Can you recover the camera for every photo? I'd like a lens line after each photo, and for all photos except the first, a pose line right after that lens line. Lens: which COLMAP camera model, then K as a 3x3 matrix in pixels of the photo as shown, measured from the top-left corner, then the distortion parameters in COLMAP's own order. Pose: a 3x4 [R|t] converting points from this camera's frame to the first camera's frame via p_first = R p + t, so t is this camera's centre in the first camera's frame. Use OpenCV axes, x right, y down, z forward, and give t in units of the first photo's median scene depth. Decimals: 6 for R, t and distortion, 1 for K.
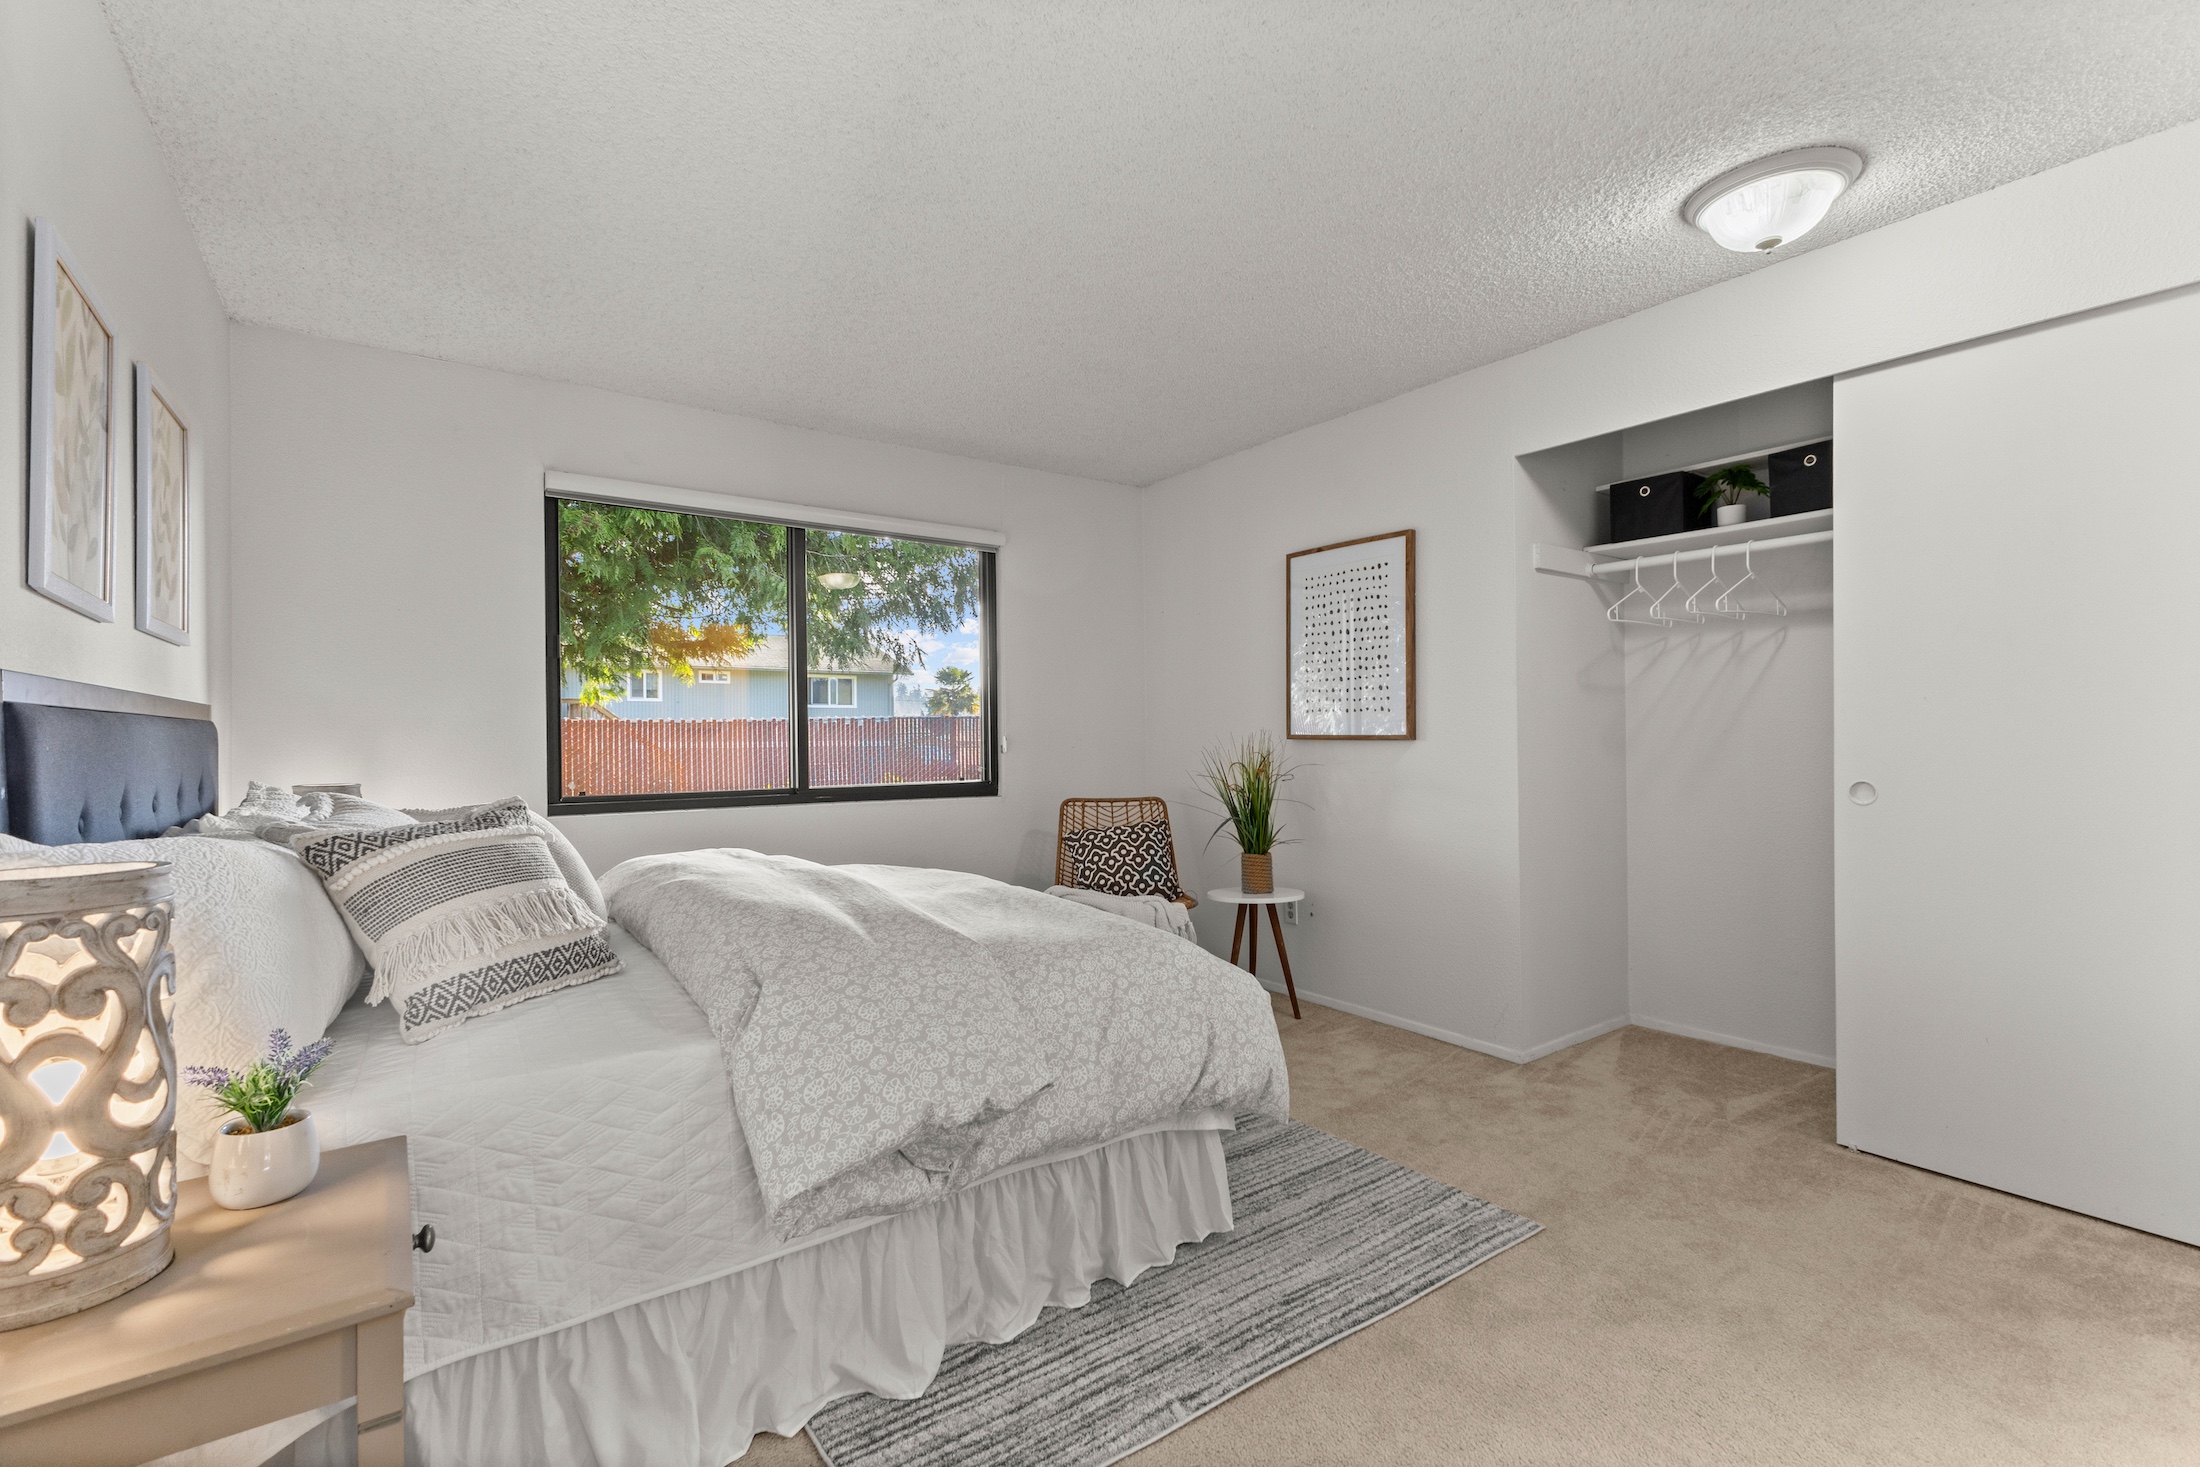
lens RADIAL K [[931.1, 0, 1100.0], [0, 931.1, 733.5], [0, 0, 1]] dist [-0.000171, -0.000031]
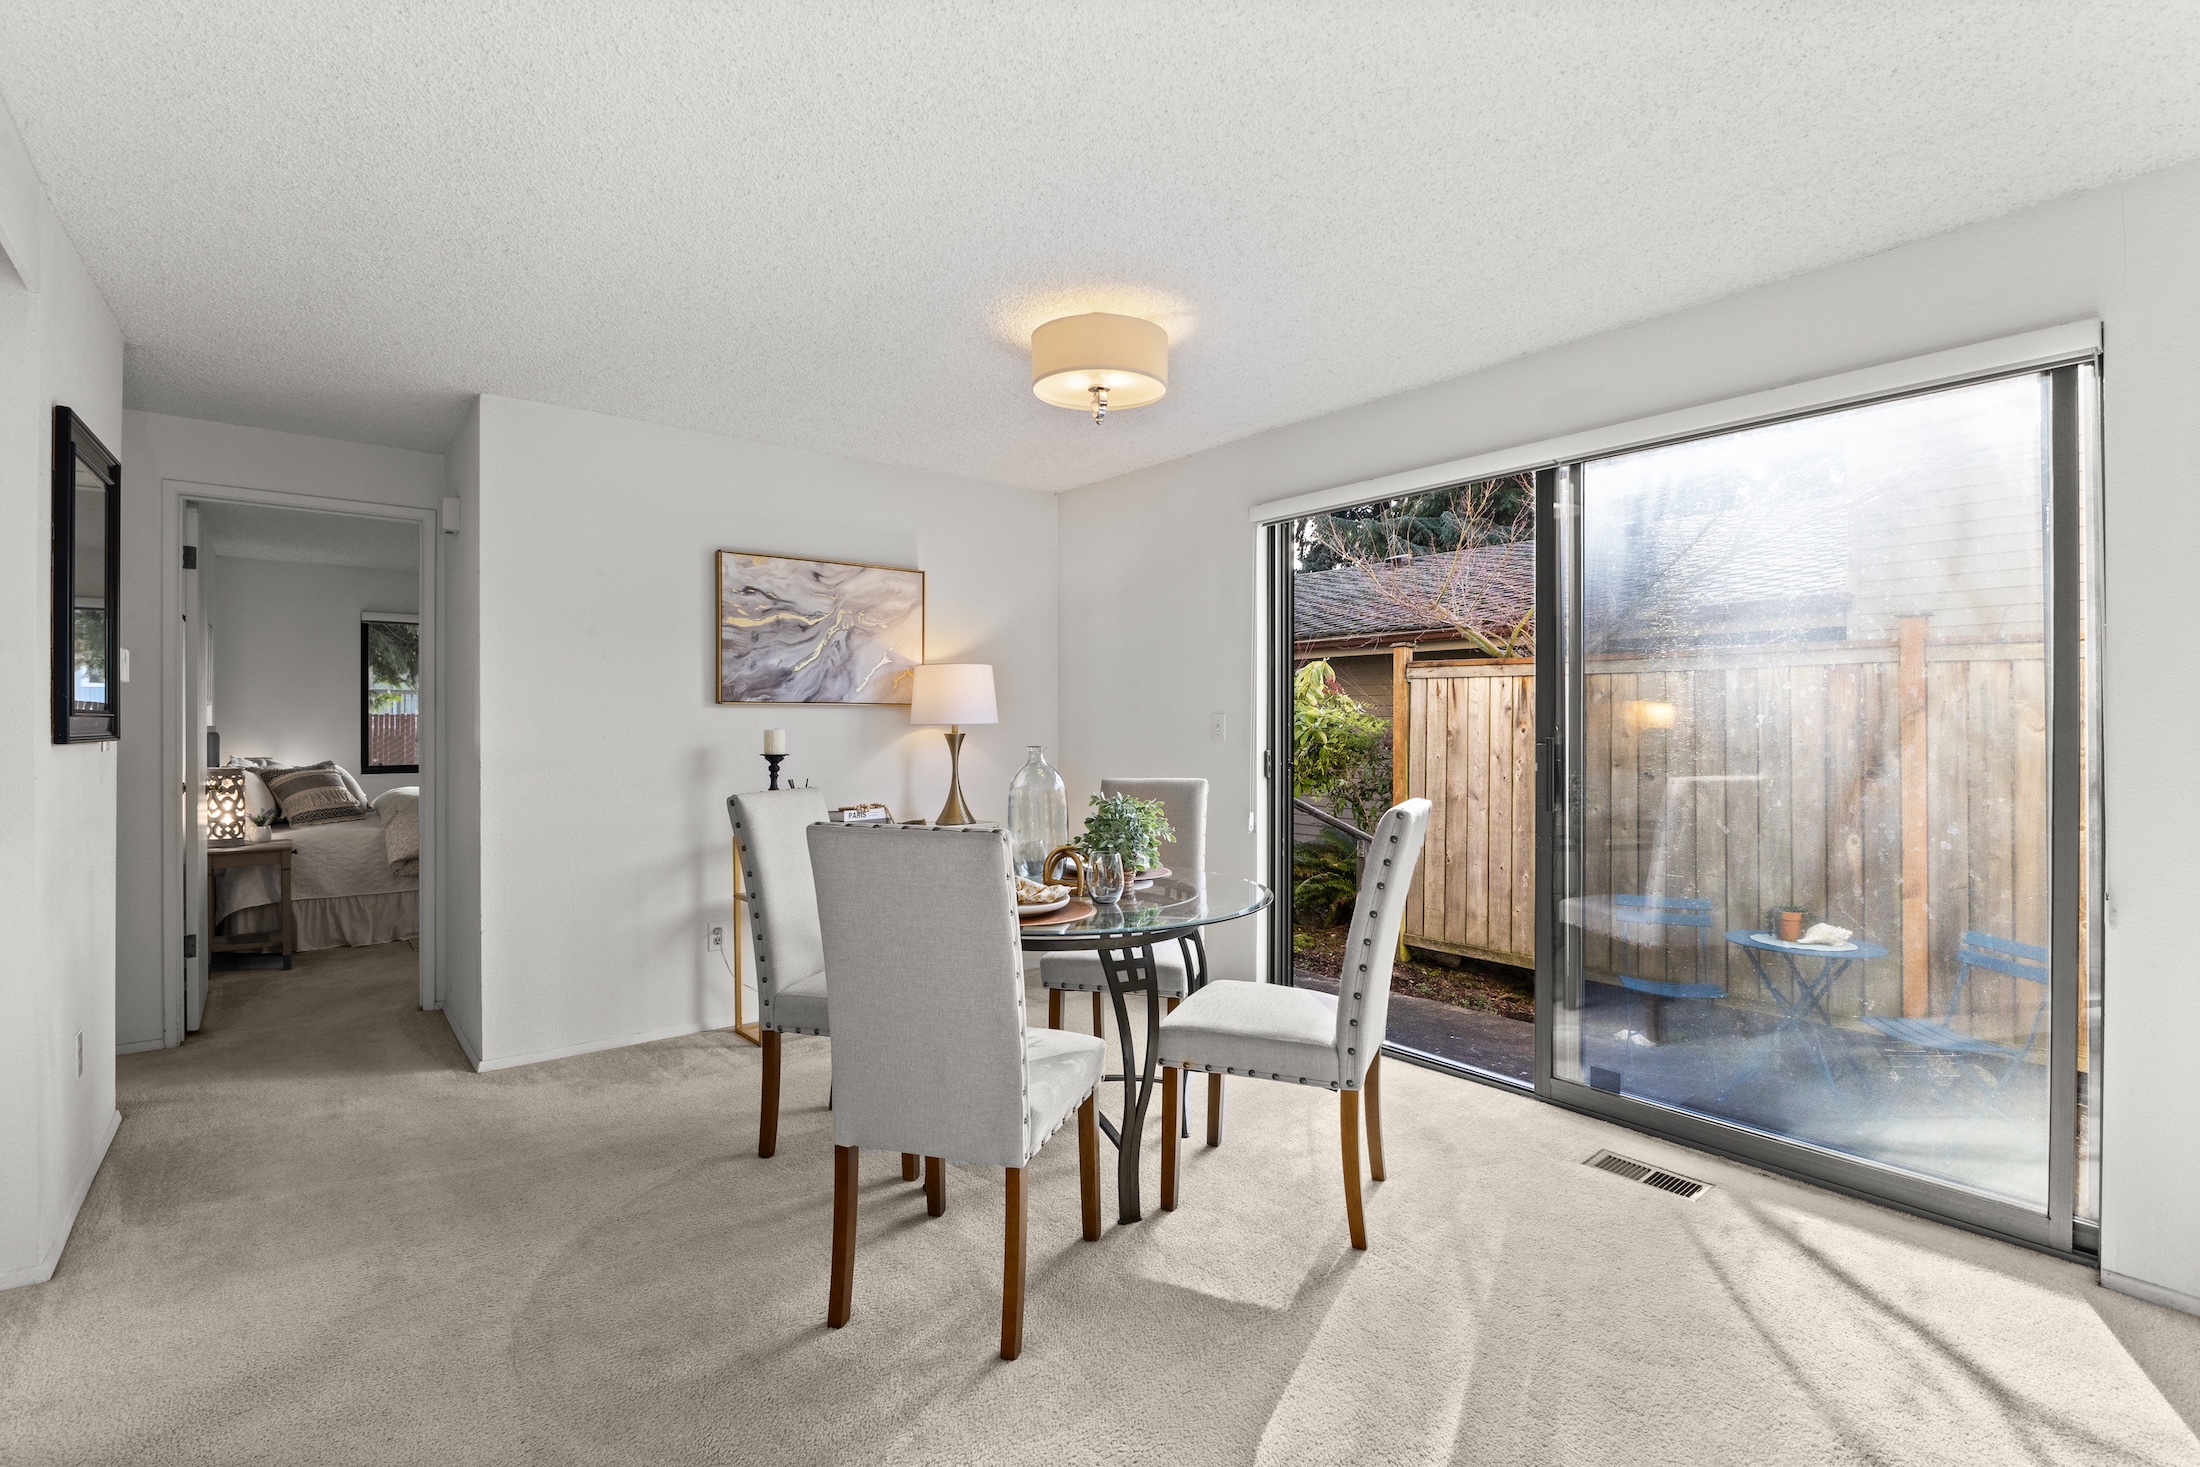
lens RADIAL K [[1008.8, 0, 1100.0], [0, 1008.8, 733.5], [0, 0, 1]] dist [-0.000887, -0.000185]
pose [[0.999346, 0.012233, 0.034018, 1.895427], [-0.012509, 0.999890, 0.007919, -0.082149], [-0.033918, -0.008340, 0.999390, -2.536668]]
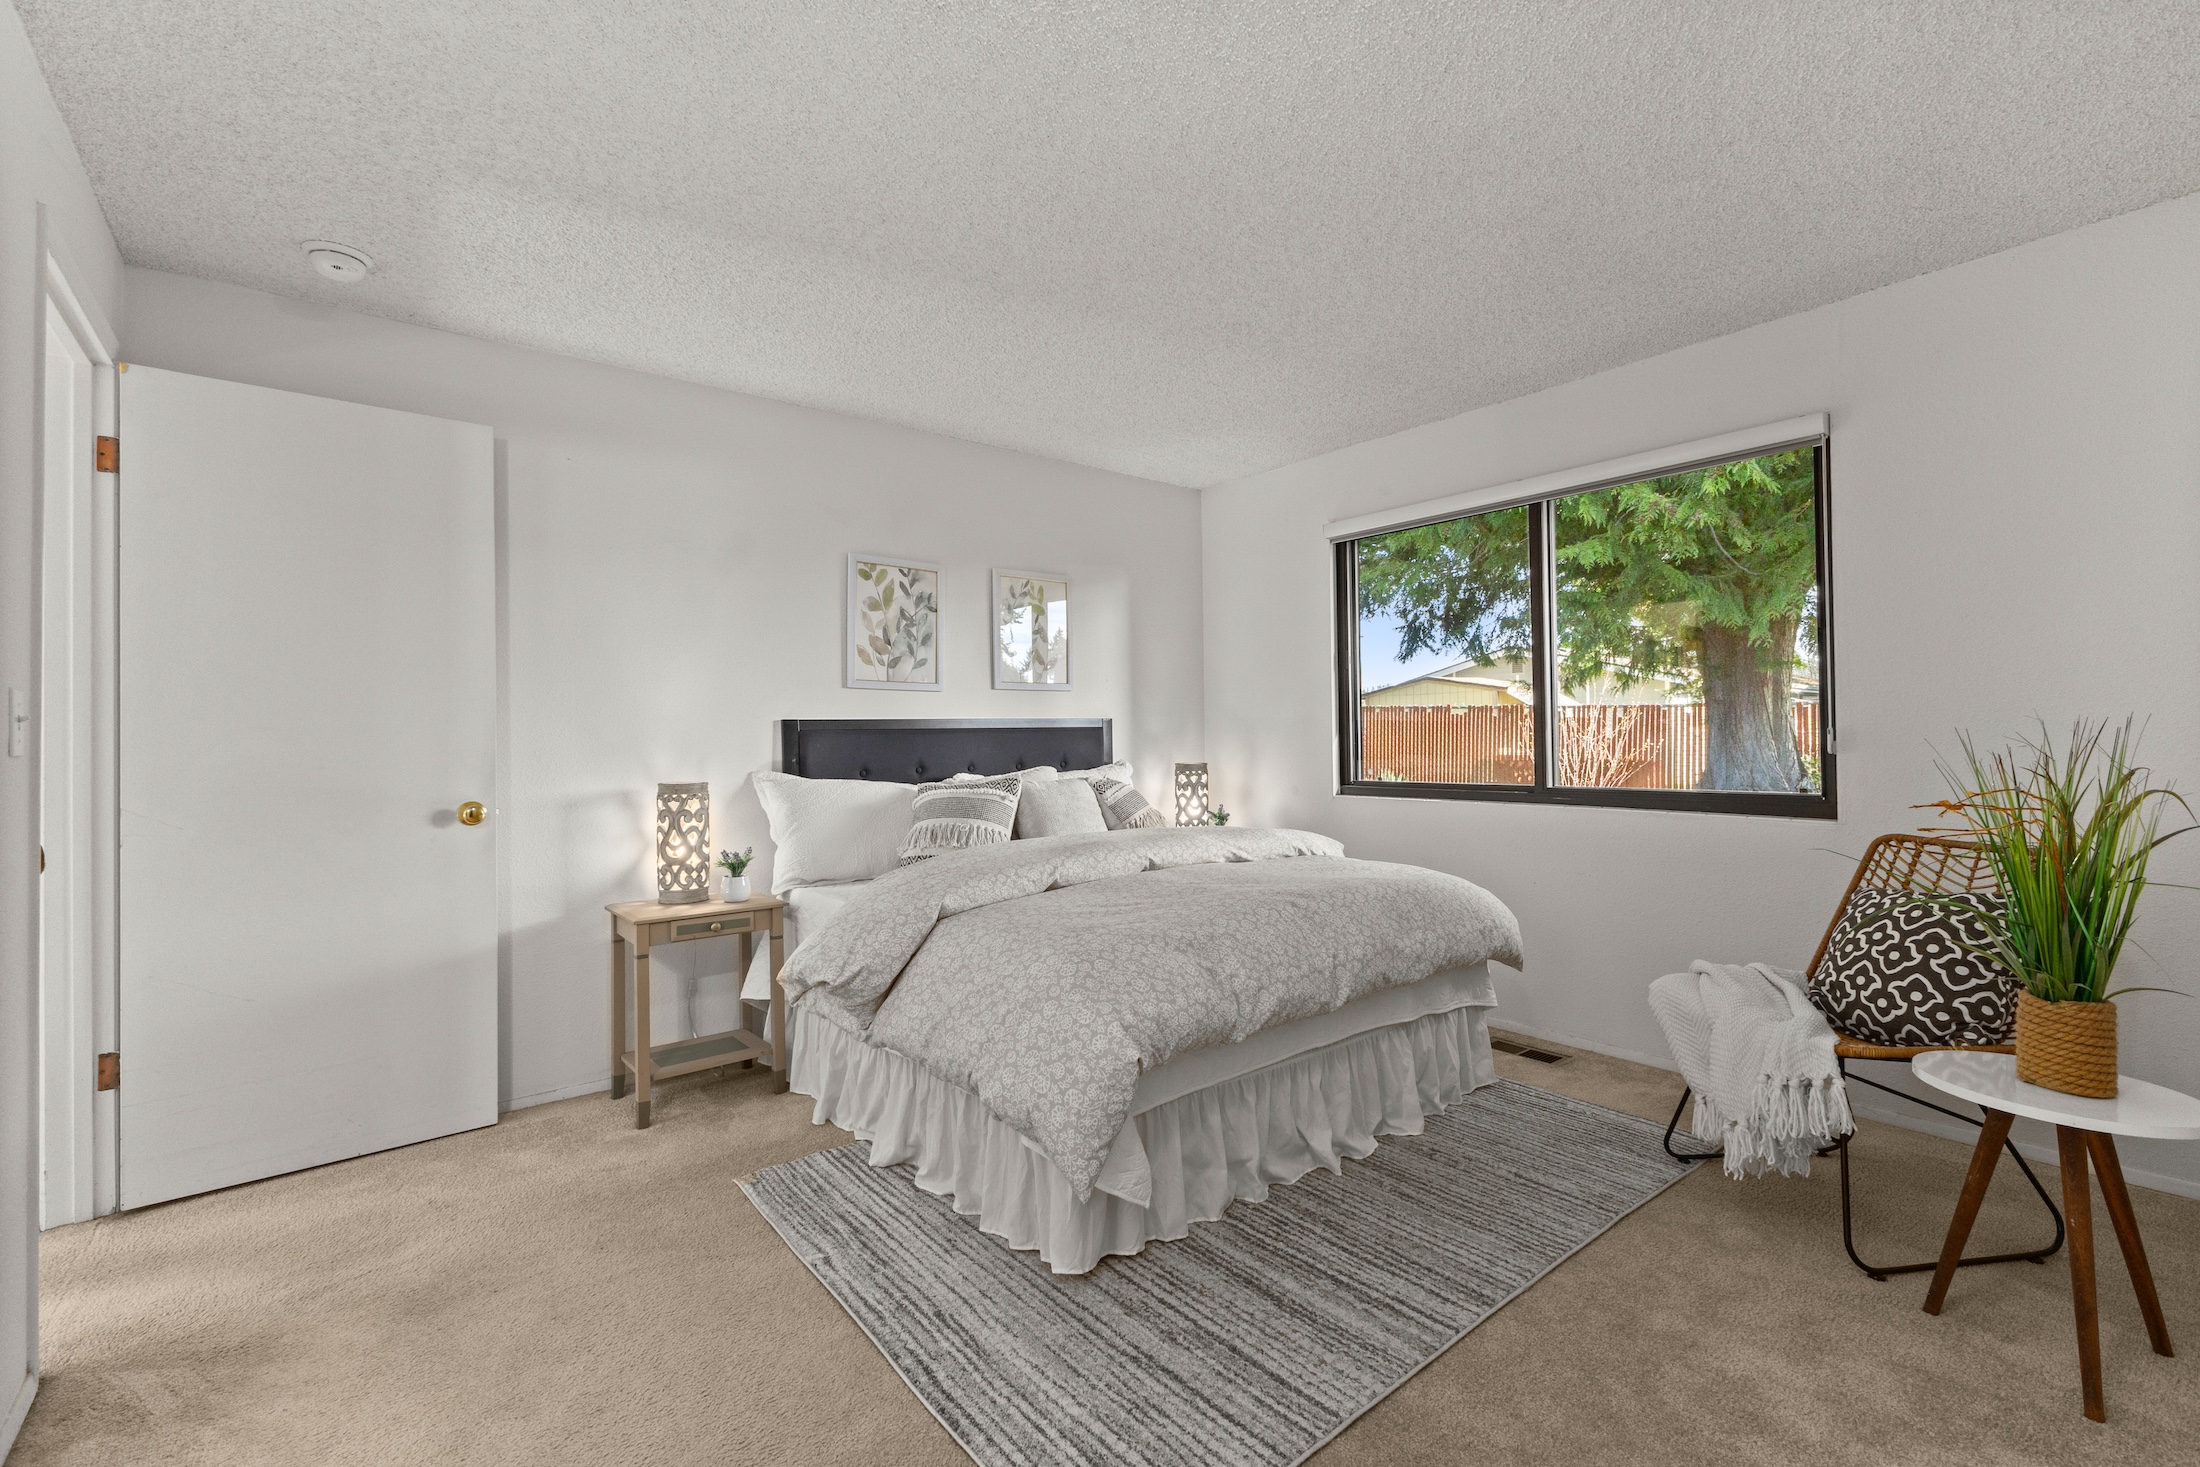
lens RADIAL K [[969.5, 0, 1148.0], [0, 969.5, 728.4], [0, 0, 1]] dist [-0.000230, -0.000110]
pose [[0.084061, -0.002140, -0.996458, 1.291369], [0.014966, 0.999888, -0.000884, -0.005843], [0.996348, -0.014839, 0.084083, 1.187779]]
